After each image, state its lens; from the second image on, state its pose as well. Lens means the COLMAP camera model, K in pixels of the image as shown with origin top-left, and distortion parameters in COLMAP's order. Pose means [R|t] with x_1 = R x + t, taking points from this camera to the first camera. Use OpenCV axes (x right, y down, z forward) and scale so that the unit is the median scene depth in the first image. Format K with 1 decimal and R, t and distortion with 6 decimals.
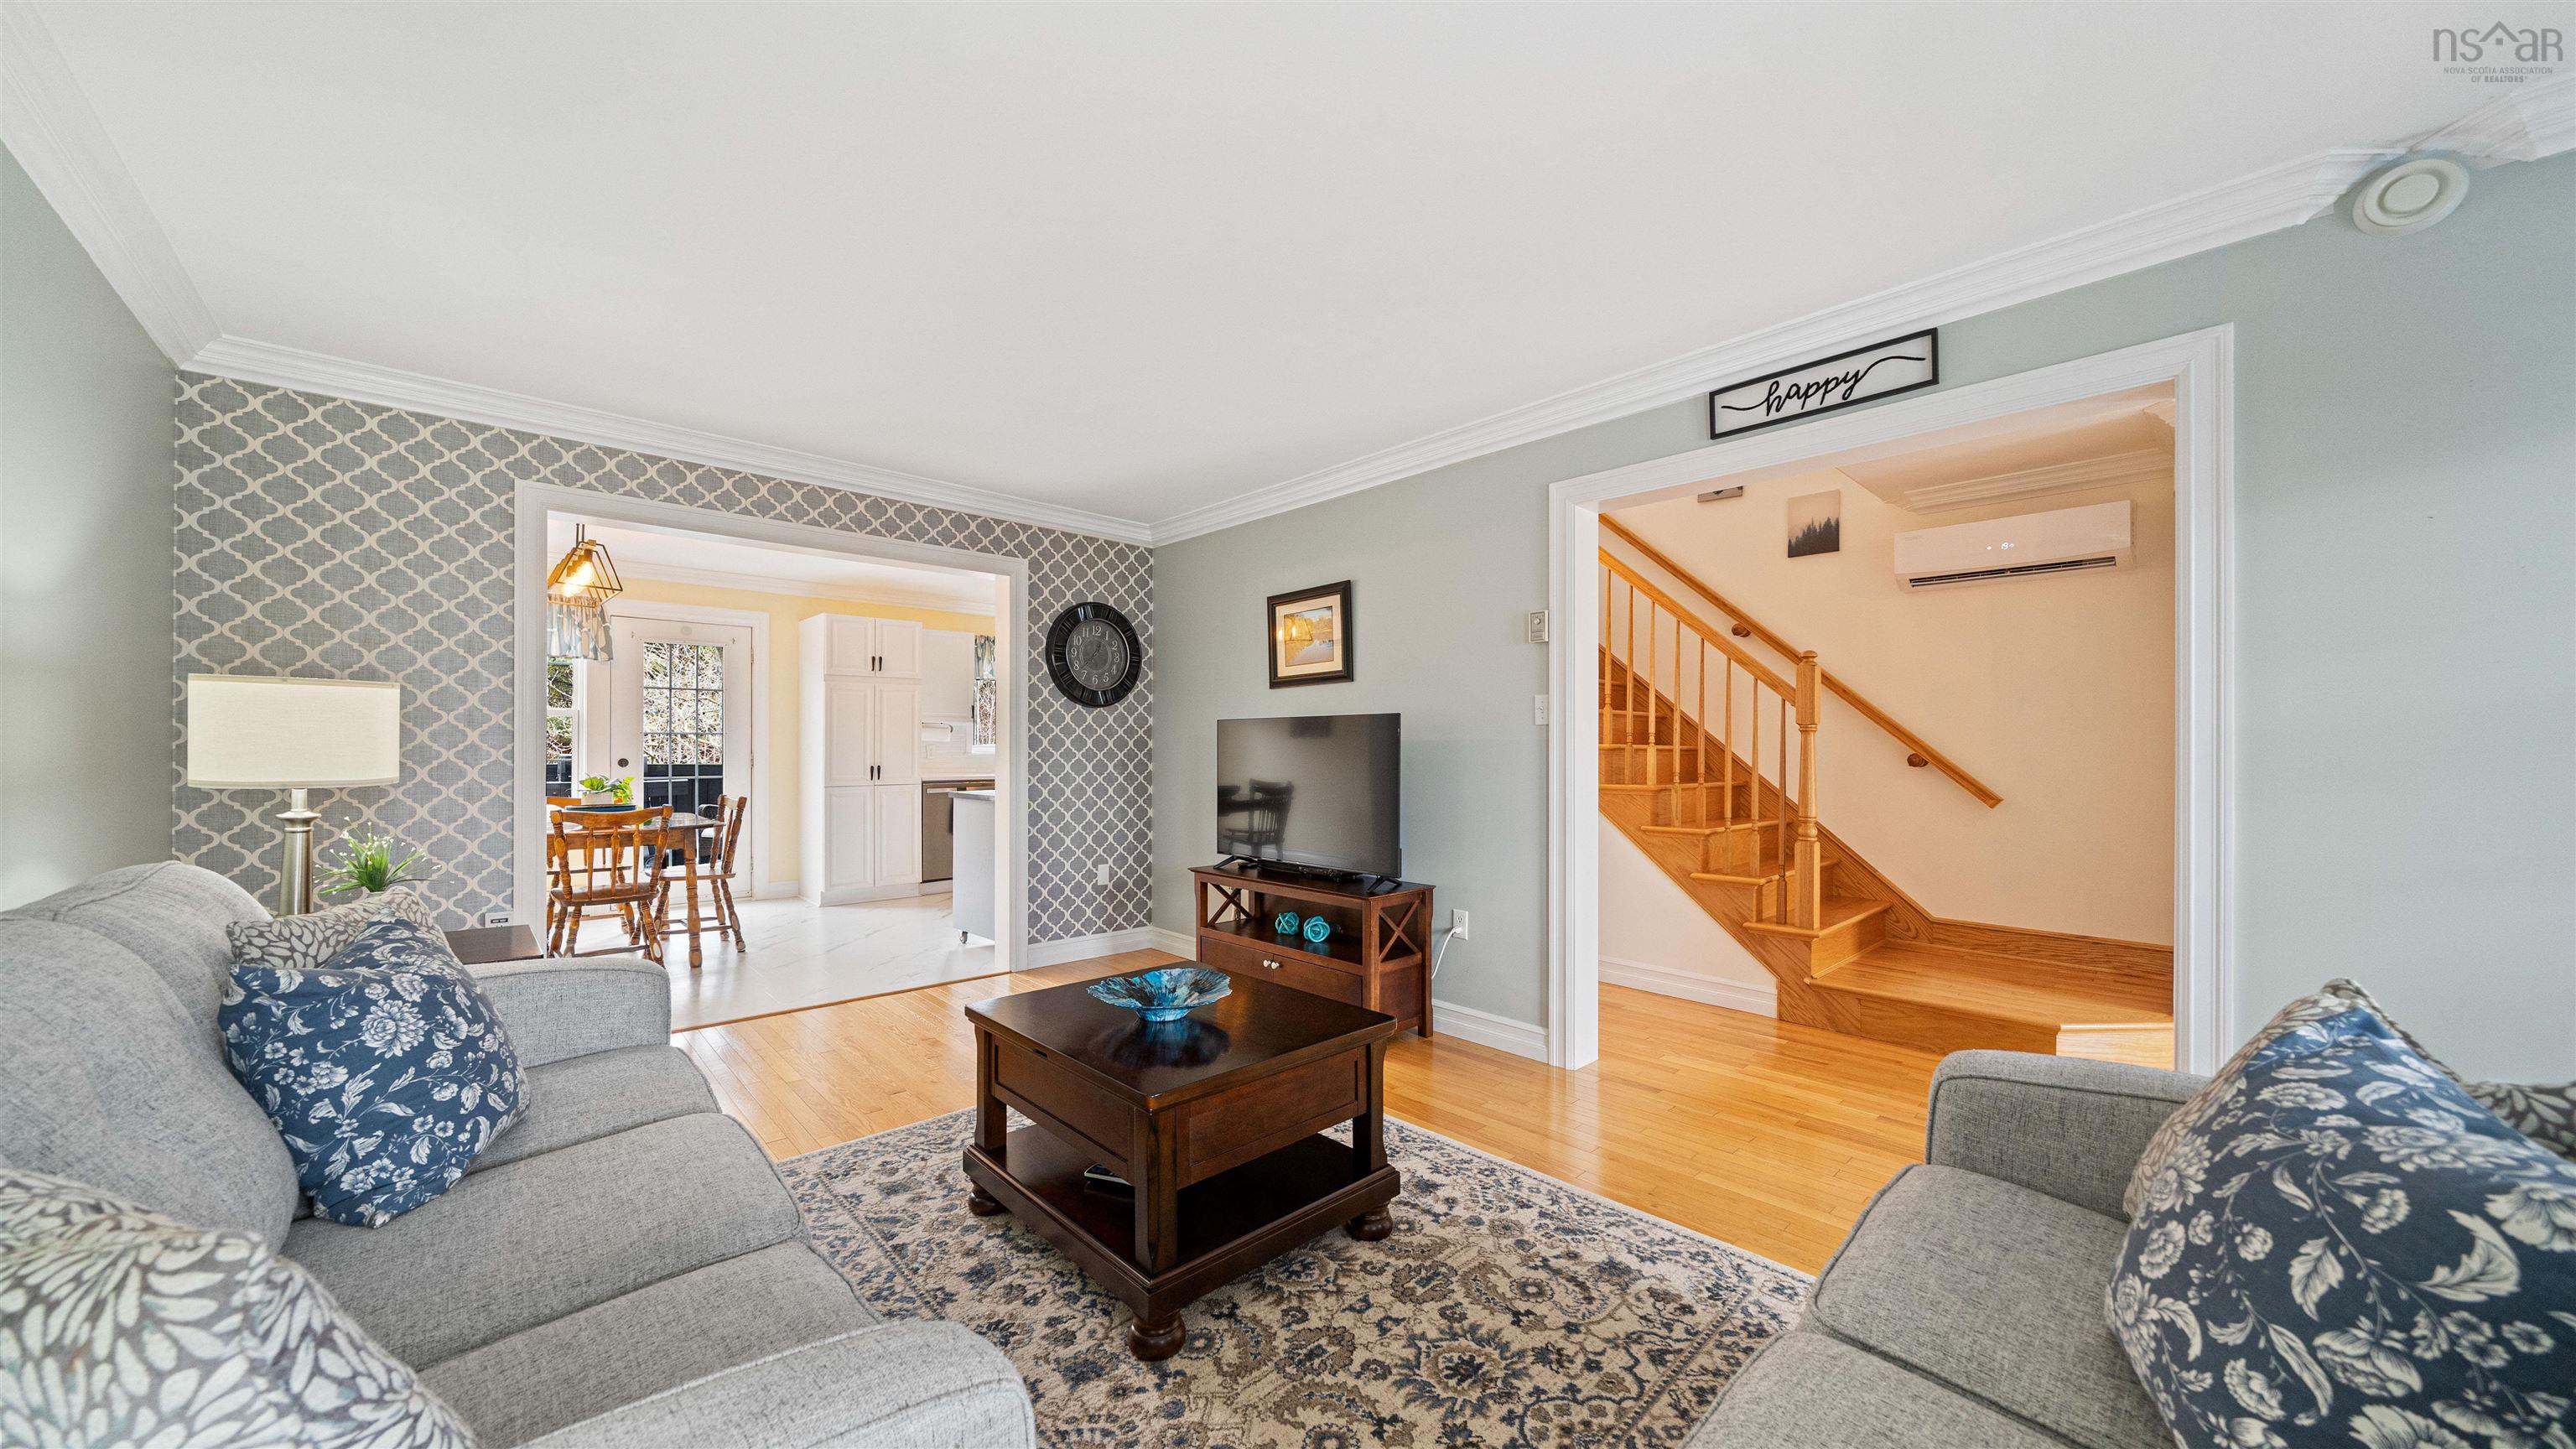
lens RADIAL K [[899.2, 0, 1286.8], [0, 899.2, 749.3], [0, 0, 1]] dist [-0.005611, -0.000190]
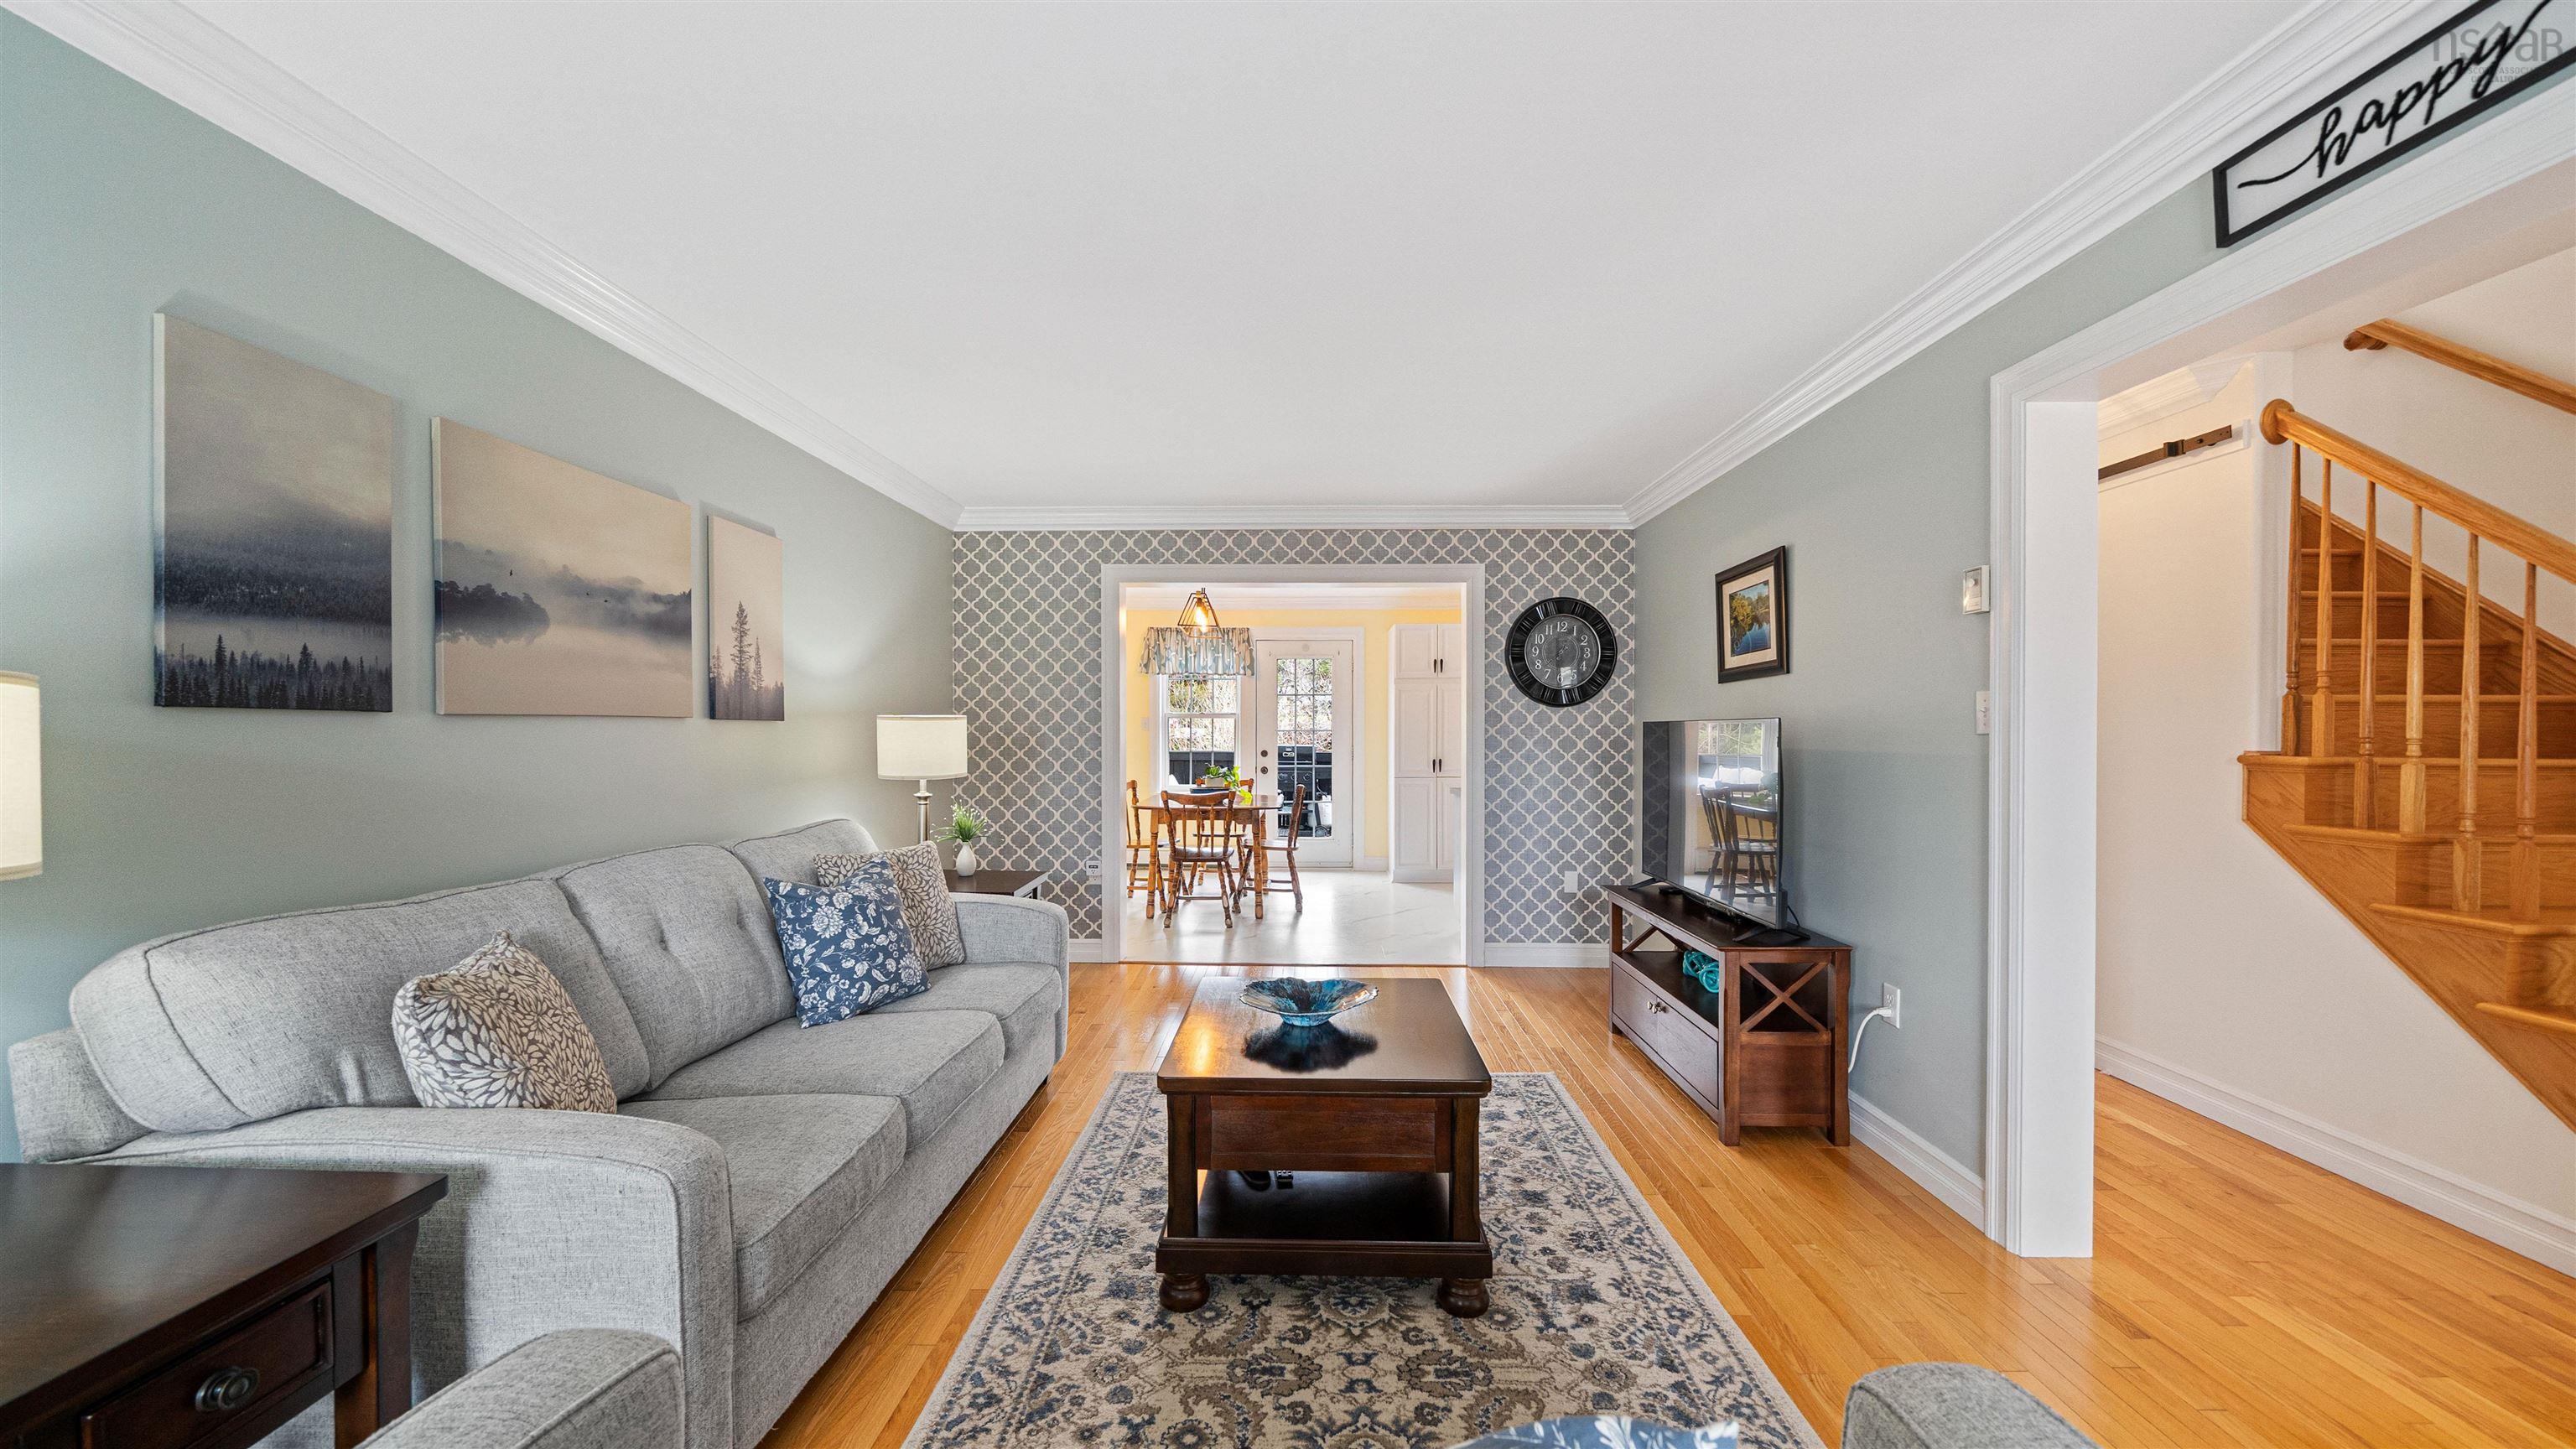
lens RADIAL K [[926.1, 0, 1288.3], [0, 926.1, 739.4], [0, 0, 1]] dist [-0.006012, -0.000082]
pose [[0.714022, 0.005559, -0.700102, 0.441161], [-0.000171, 0.999970, 0.007765, -0.031876], [0.700124, -0.005425, 0.714001, 0.149380]]
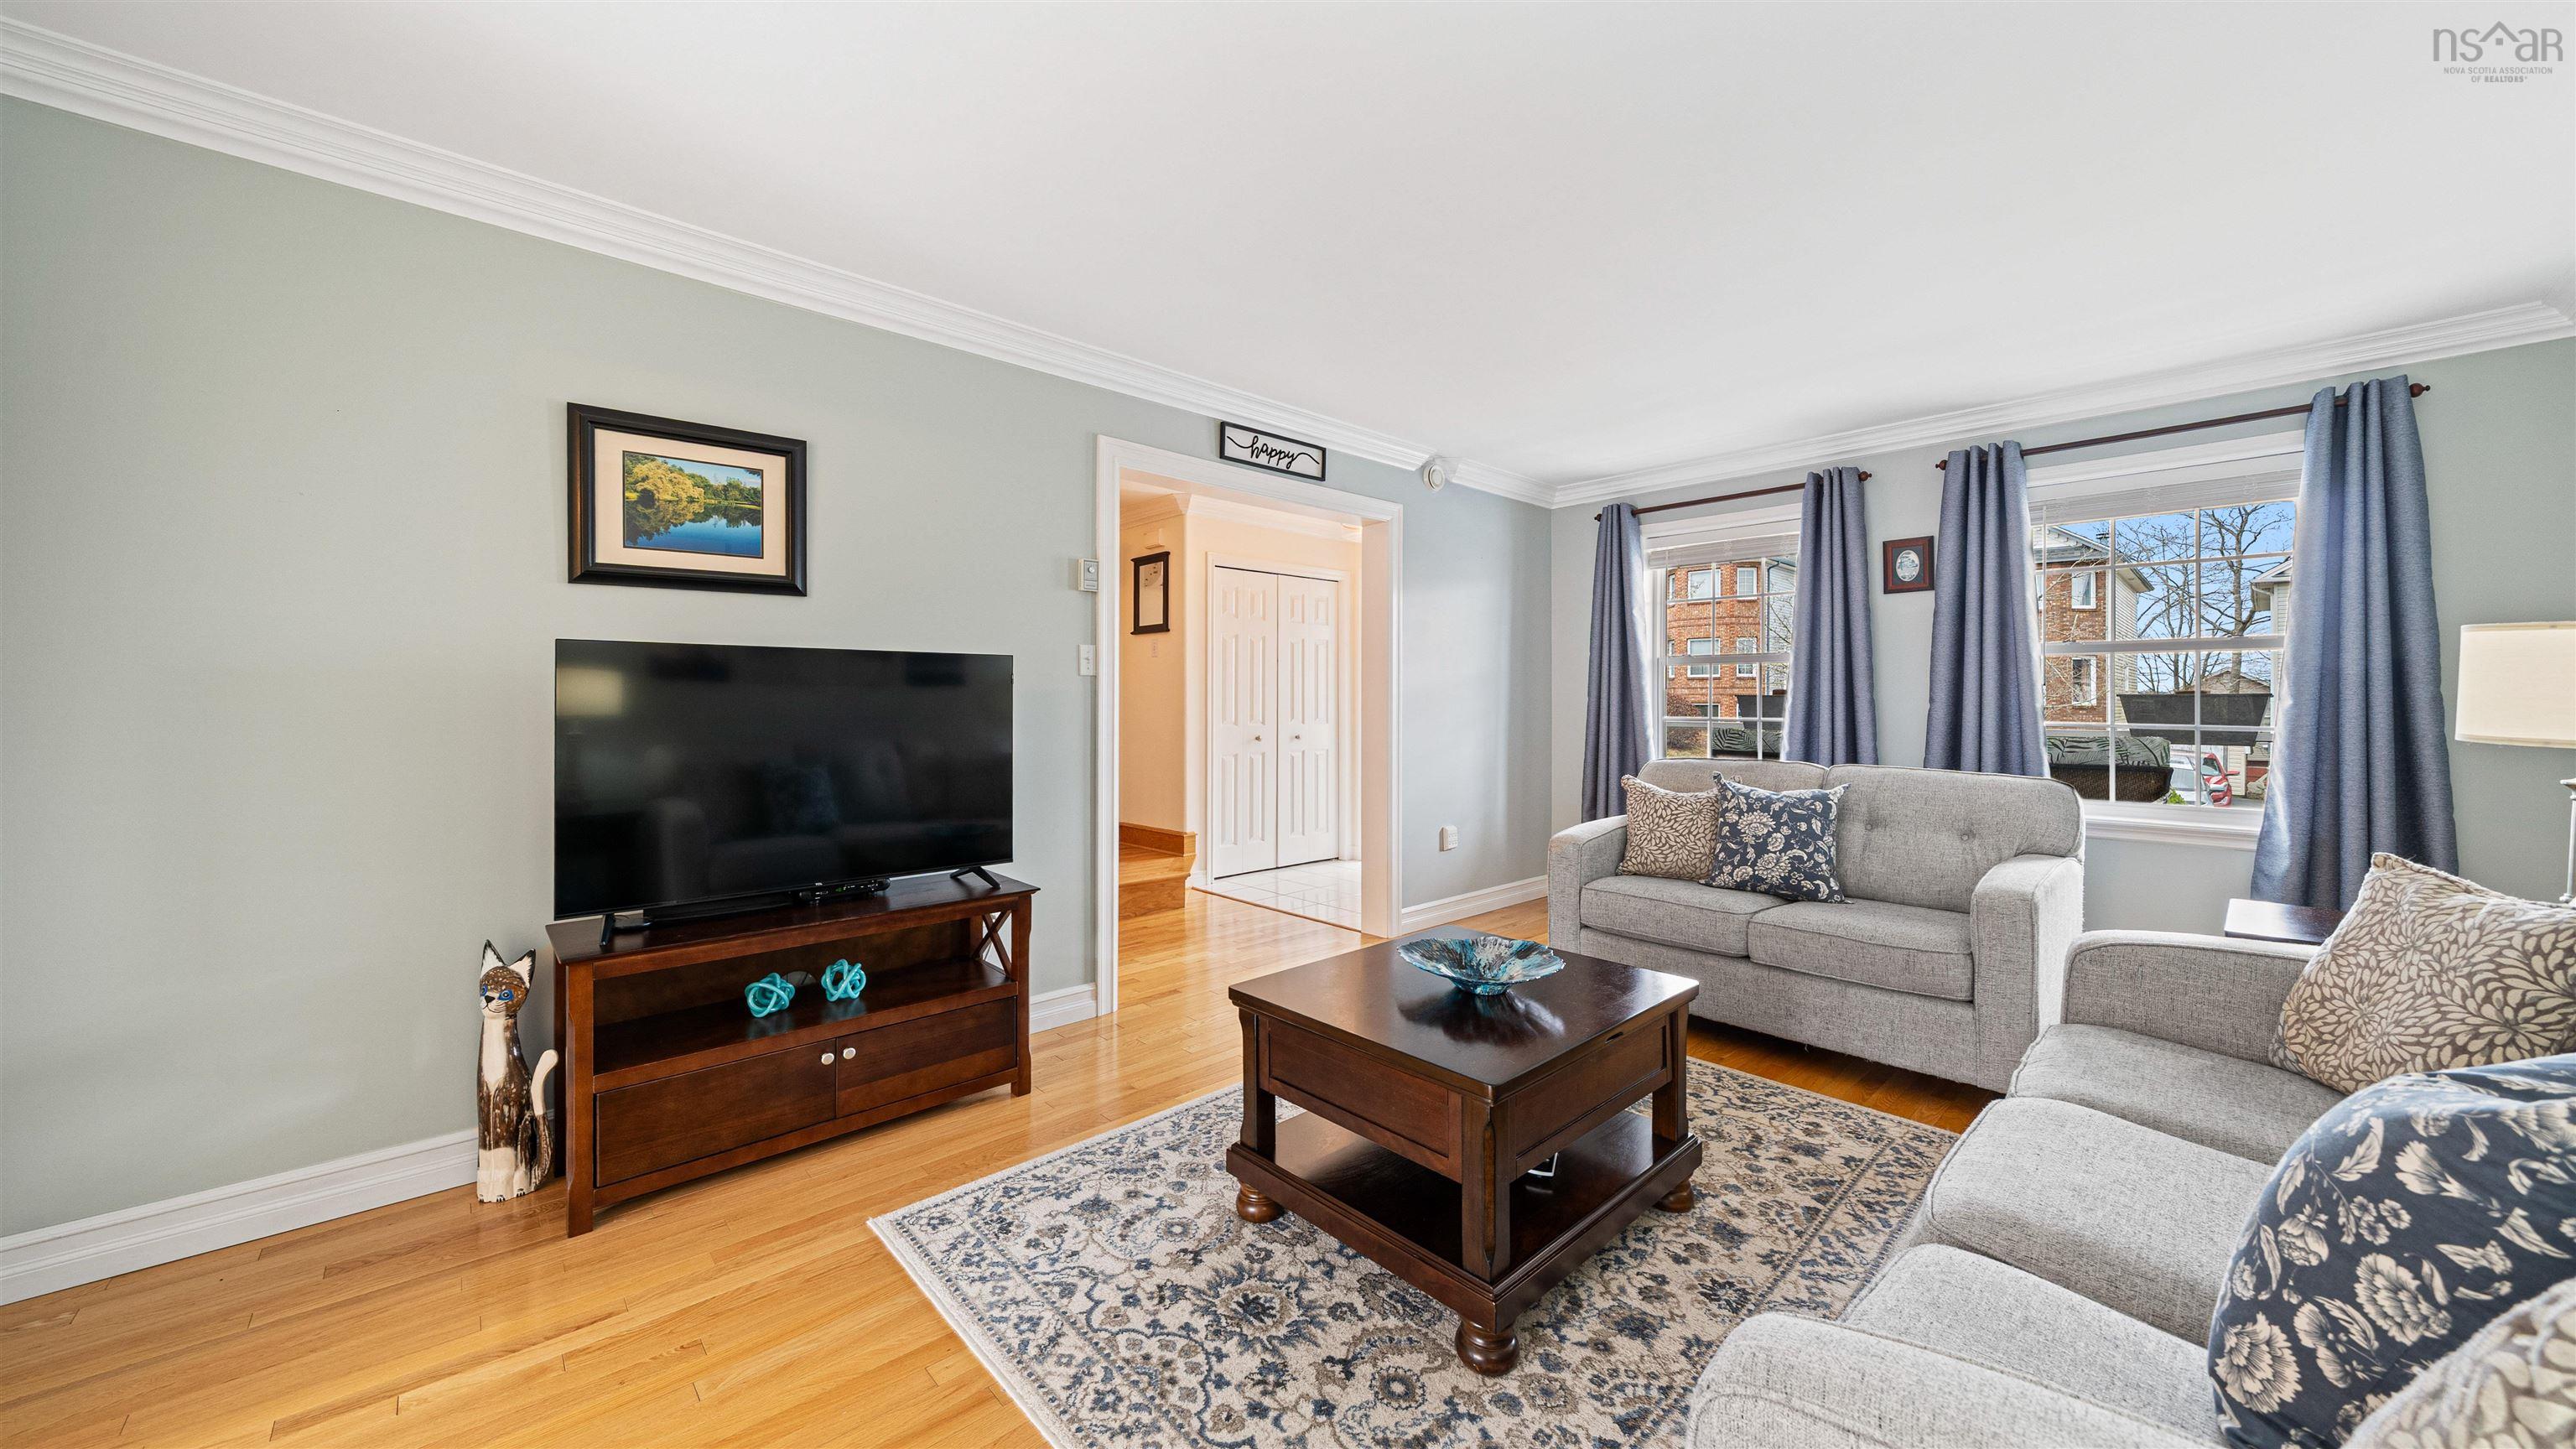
lens RADIAL K [[905.4, 0, 1278.2], [0, 905.4, 694.6], [0, 0, 1]] dist [-0.000826, -0.000060]
pose [[0.005326, 0.004083, 0.999977, -0.781561], [-0.003069, 0.999987, -0.004067, -0.003168], [-0.999981, -0.003048, 0.005339, 0.873256]]
